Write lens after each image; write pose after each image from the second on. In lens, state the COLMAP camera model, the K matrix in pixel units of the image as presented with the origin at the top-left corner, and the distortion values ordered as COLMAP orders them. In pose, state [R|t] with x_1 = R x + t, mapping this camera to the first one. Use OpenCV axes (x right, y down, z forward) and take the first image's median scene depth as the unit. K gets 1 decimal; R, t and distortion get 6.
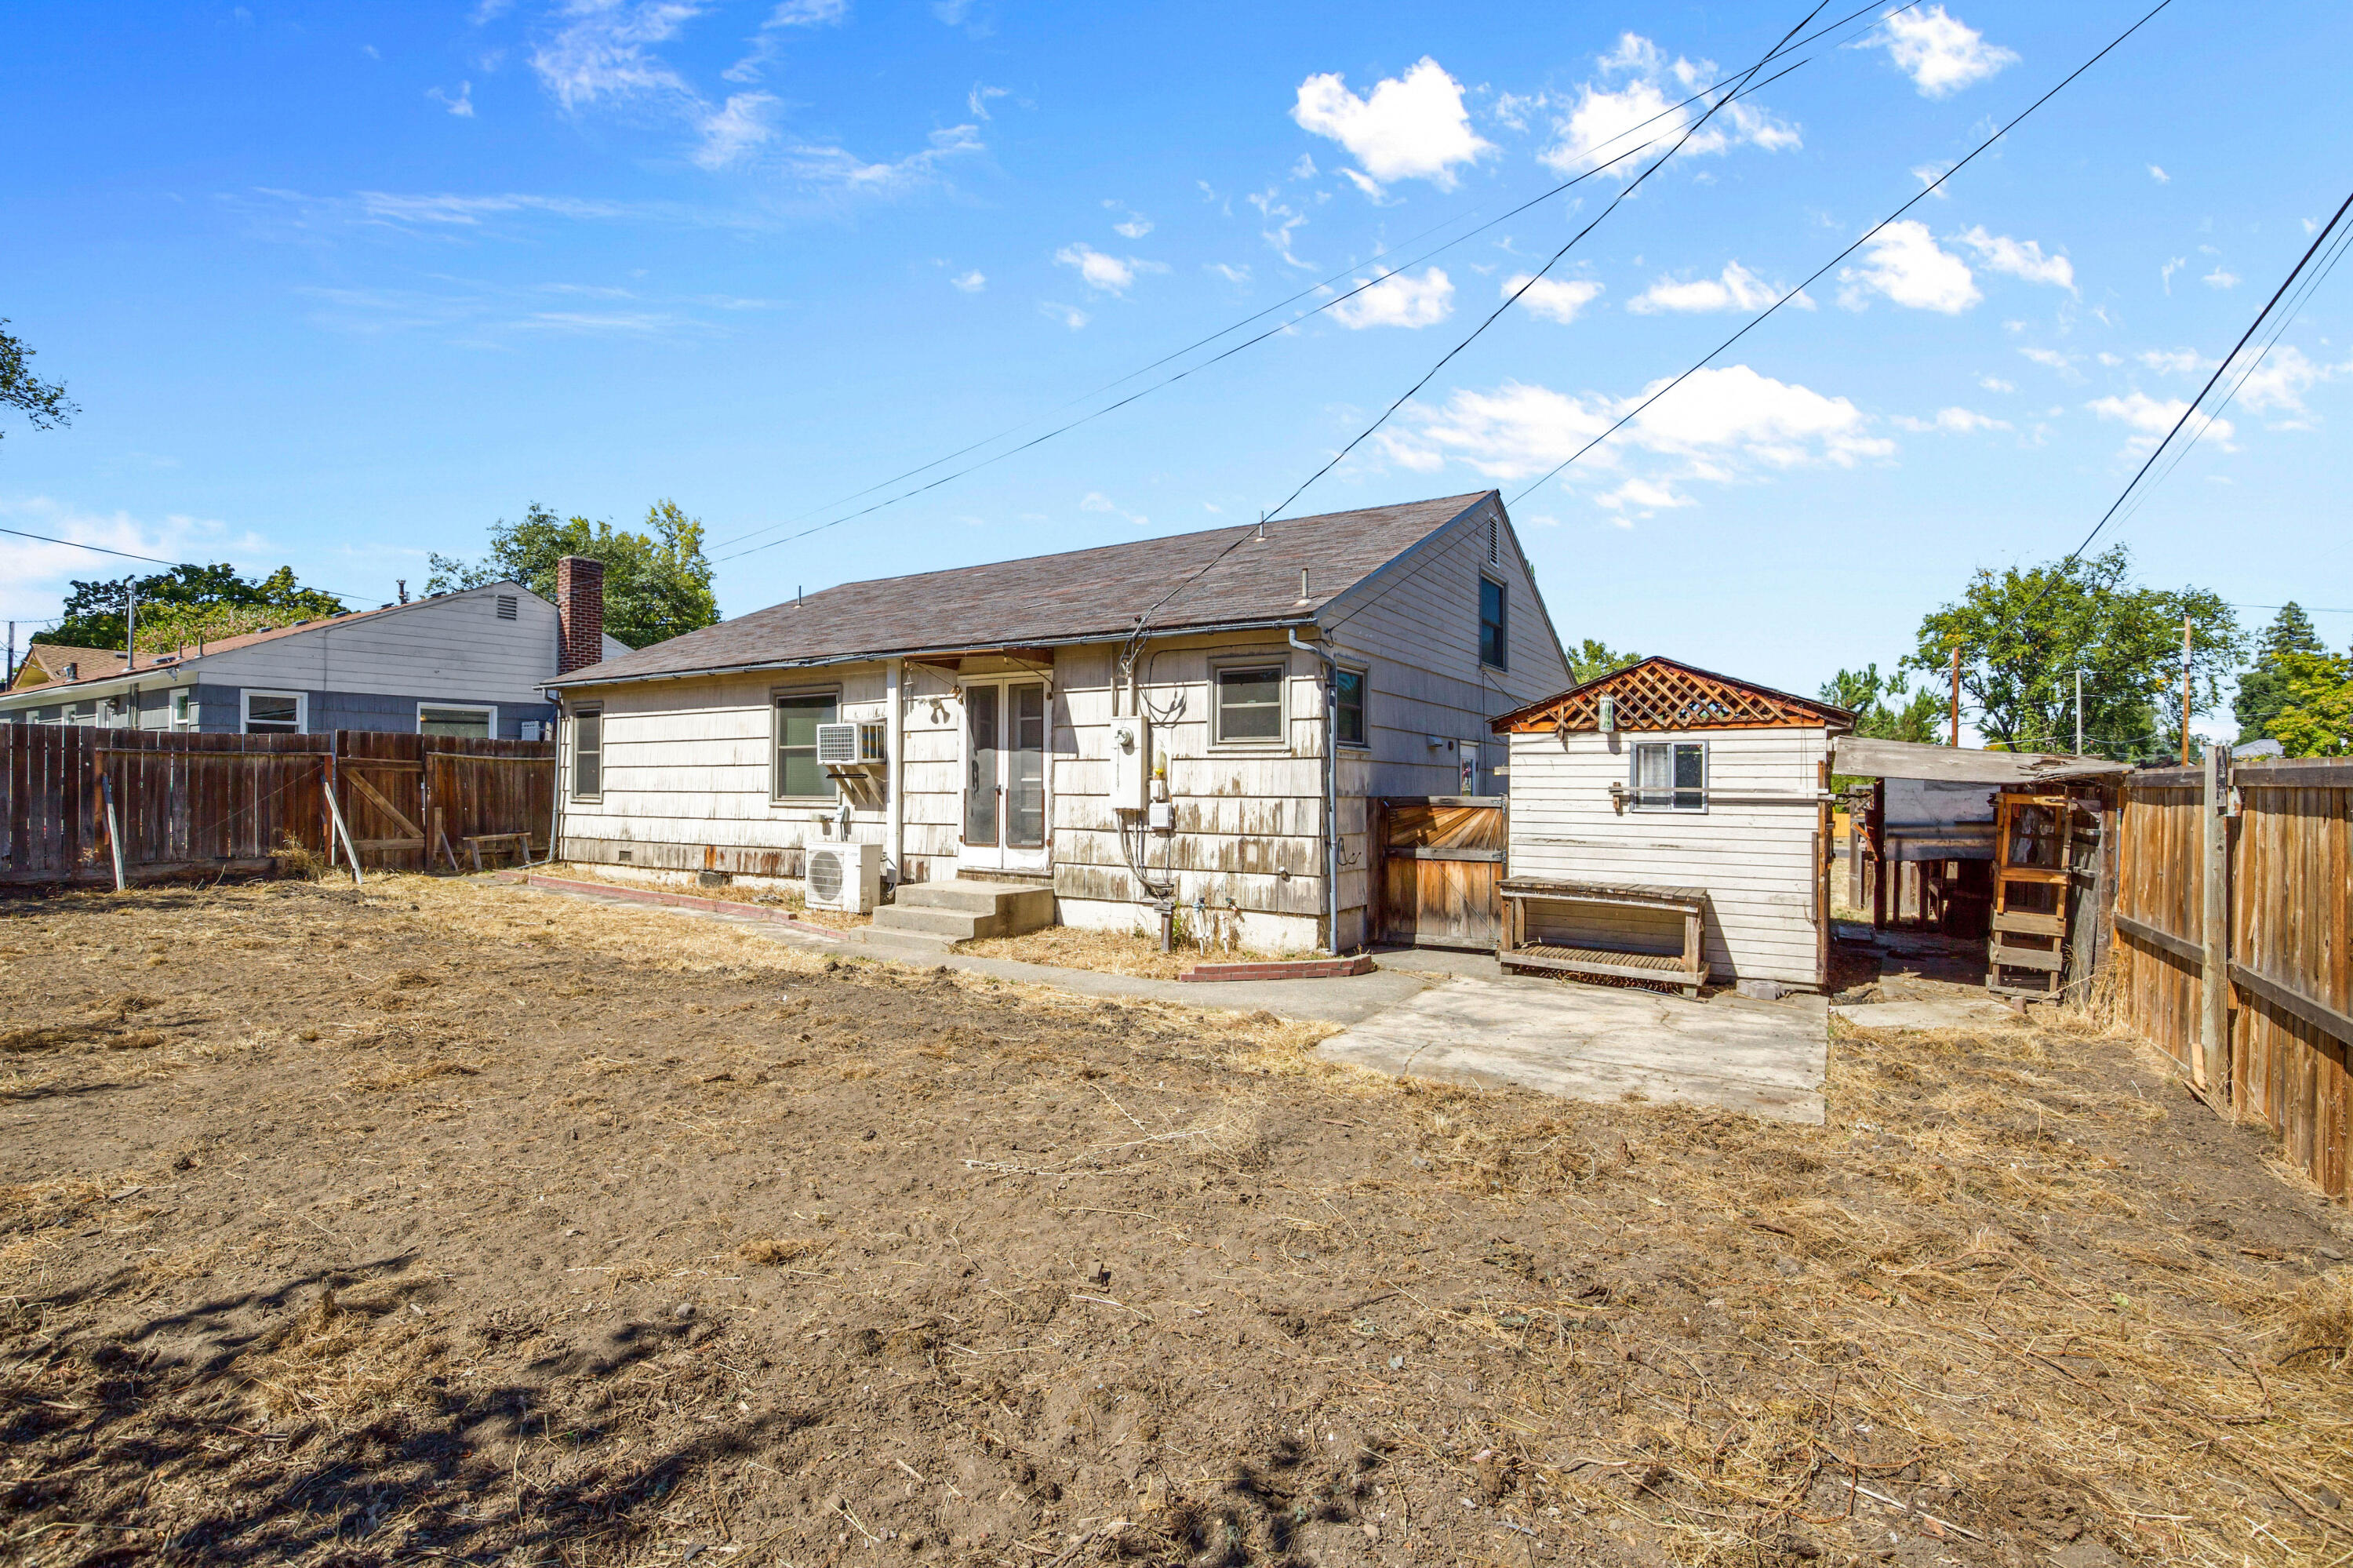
lens RADIAL K [[1105.9, 0, 1158.6], [0, 1105.9, 762.8], [0, 0, 1]] dist [-0.021933, 0.012611]
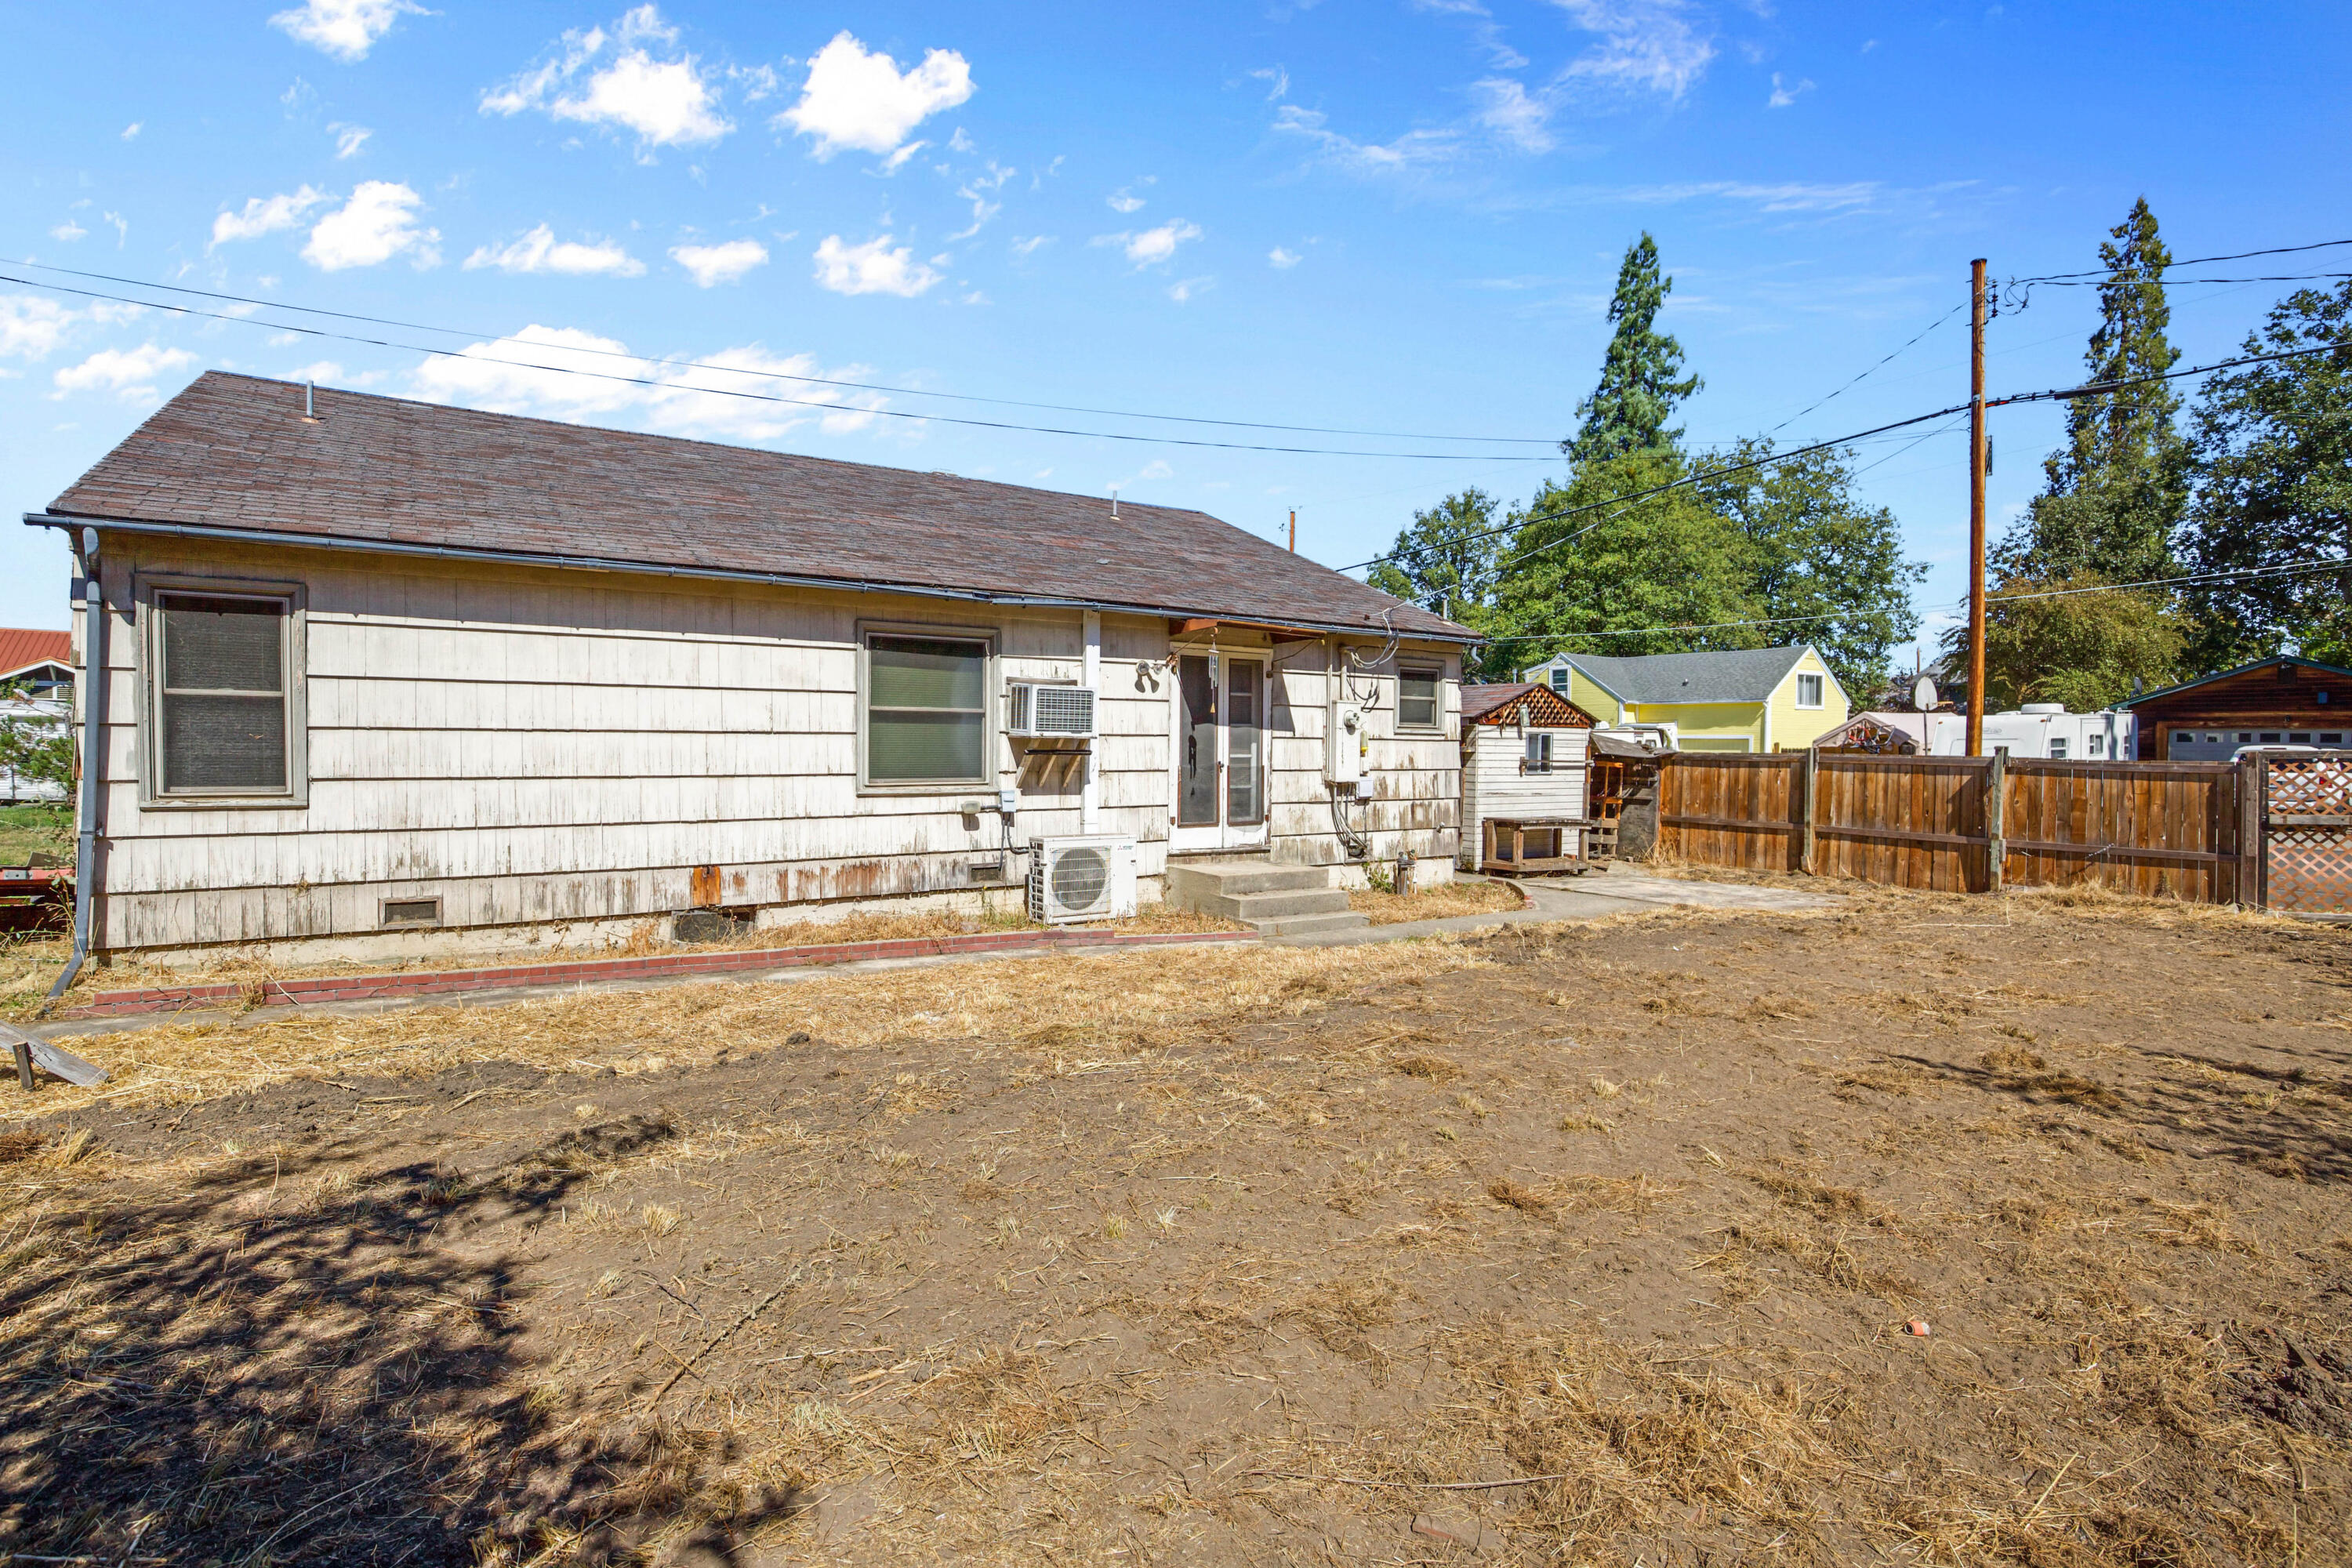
lens RADIAL K [[1105.4, 0, 1158.1], [0, 1105.4, 762.8], [0, 0, 1]] dist [-0.021933, 0.012611]
pose [[0.400935, -0.018017, 0.915930, -1.075447], [-0.029165, 0.999049, 0.032418, -0.009100], [-0.915642, -0.039711, 0.400028, 0.681585]]
